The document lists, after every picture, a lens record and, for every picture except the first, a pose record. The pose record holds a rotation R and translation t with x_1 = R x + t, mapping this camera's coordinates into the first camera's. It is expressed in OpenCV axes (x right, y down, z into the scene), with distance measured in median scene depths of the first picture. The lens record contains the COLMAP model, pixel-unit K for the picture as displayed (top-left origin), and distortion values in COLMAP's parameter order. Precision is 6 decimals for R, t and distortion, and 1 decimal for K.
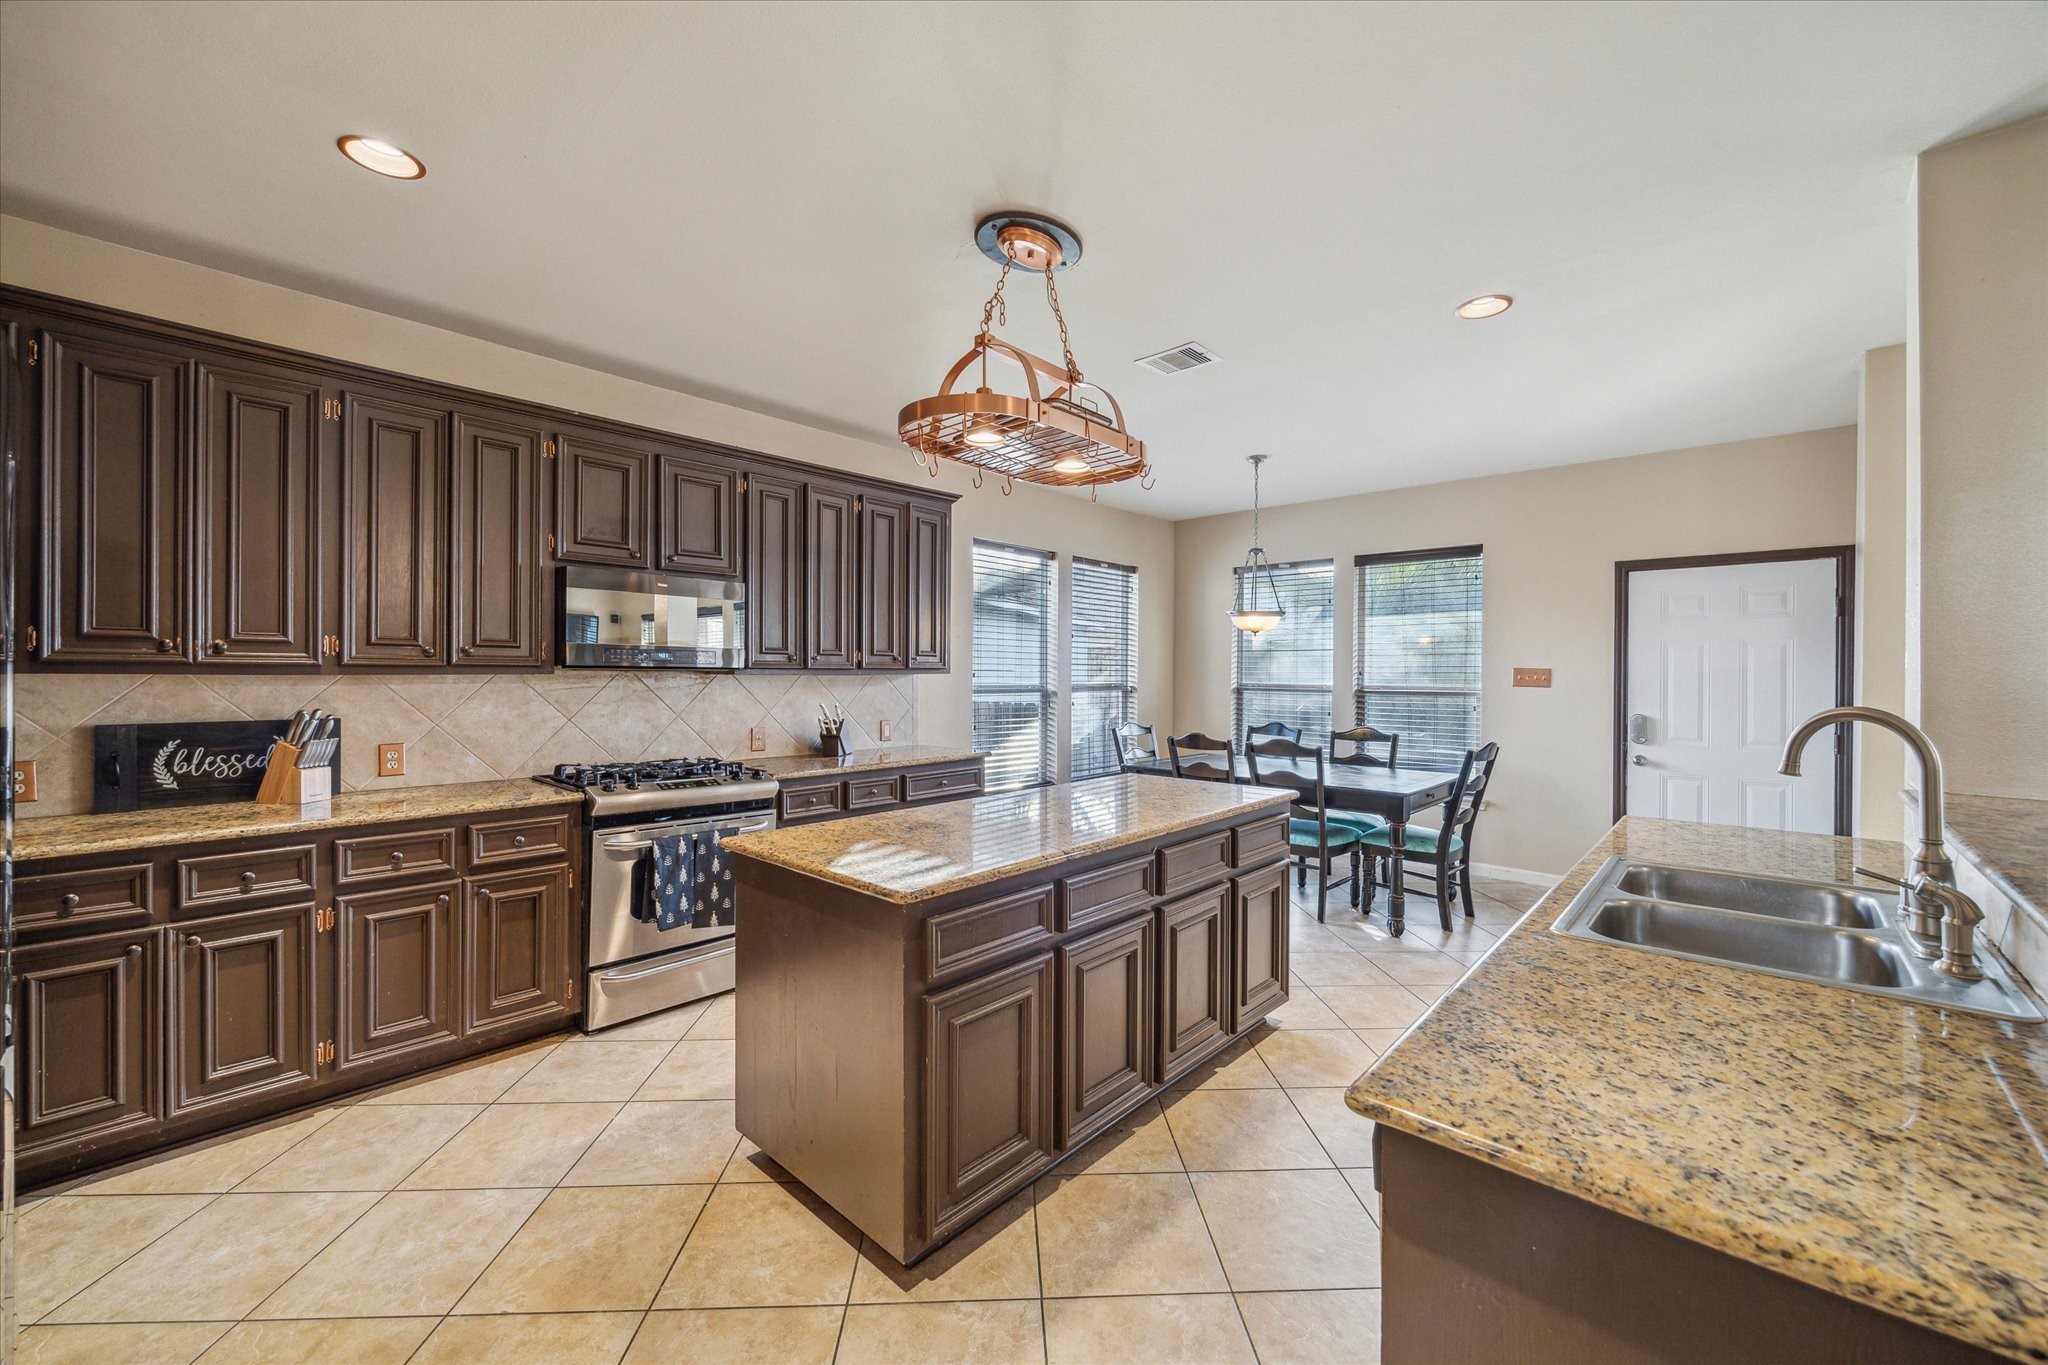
lens RADIAL K [[795.1, 0, 1027.2], [0, 795.1, 672.9], [0, 0, 1]] dist [-0.006688, 0.000193]
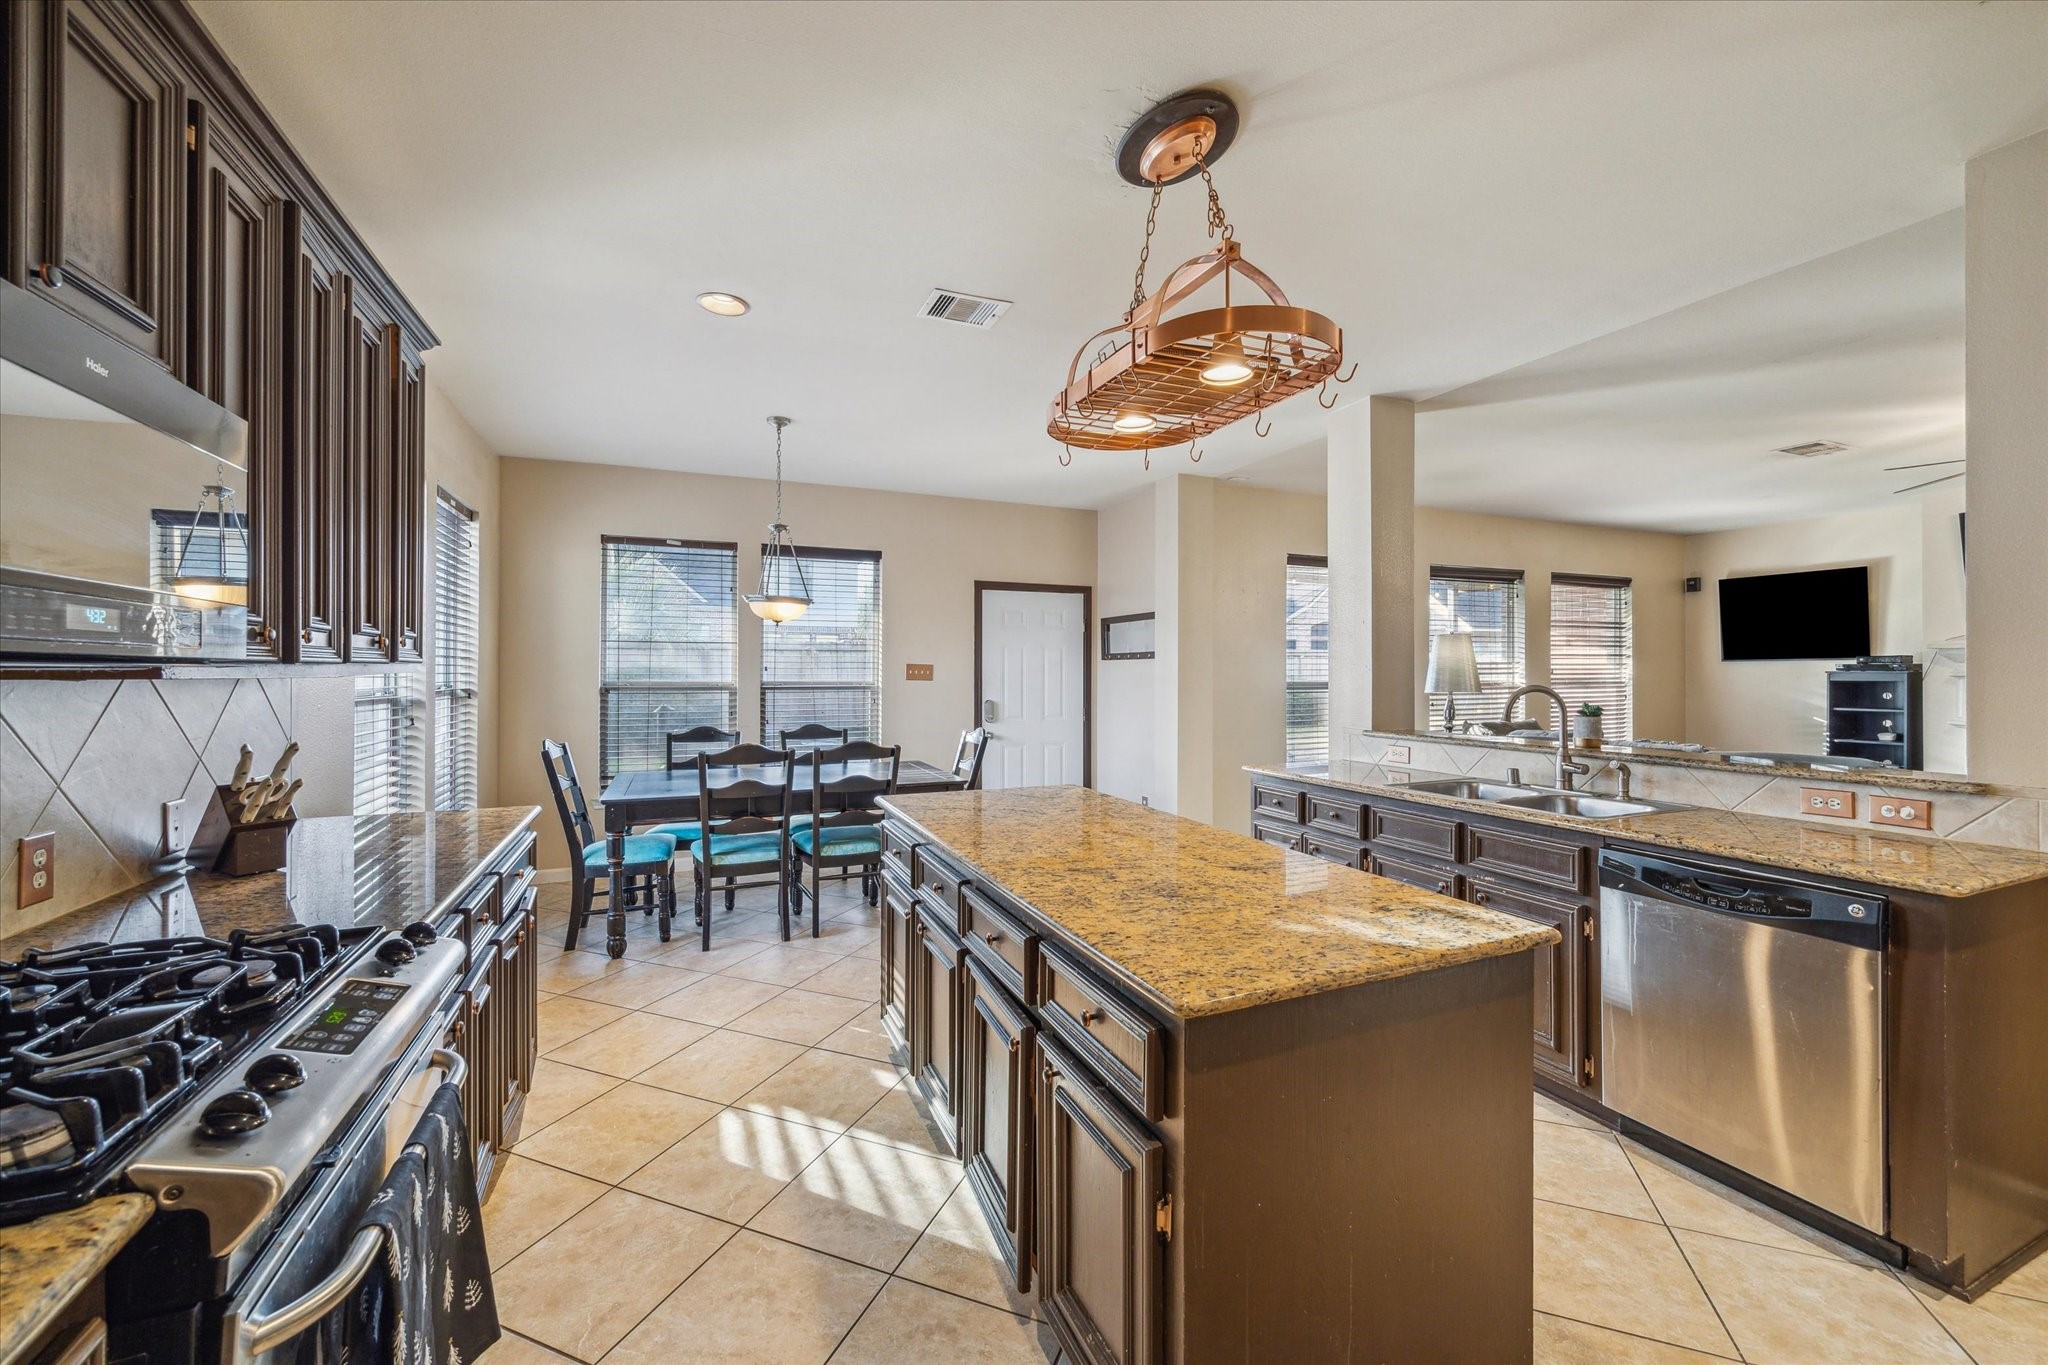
lens RADIAL K [[810.1, 0, 1029.1], [0, 810.1, 661.4], [0, 0, 1]] dist [0.000432, 0.000024]
pose [[0.404728, 0.006066, 0.914417, -0.396234], [0.001874, 0.999970, -0.007463, -0.000597], [-0.914435, 0.004734, 0.404705, 0.385319]]
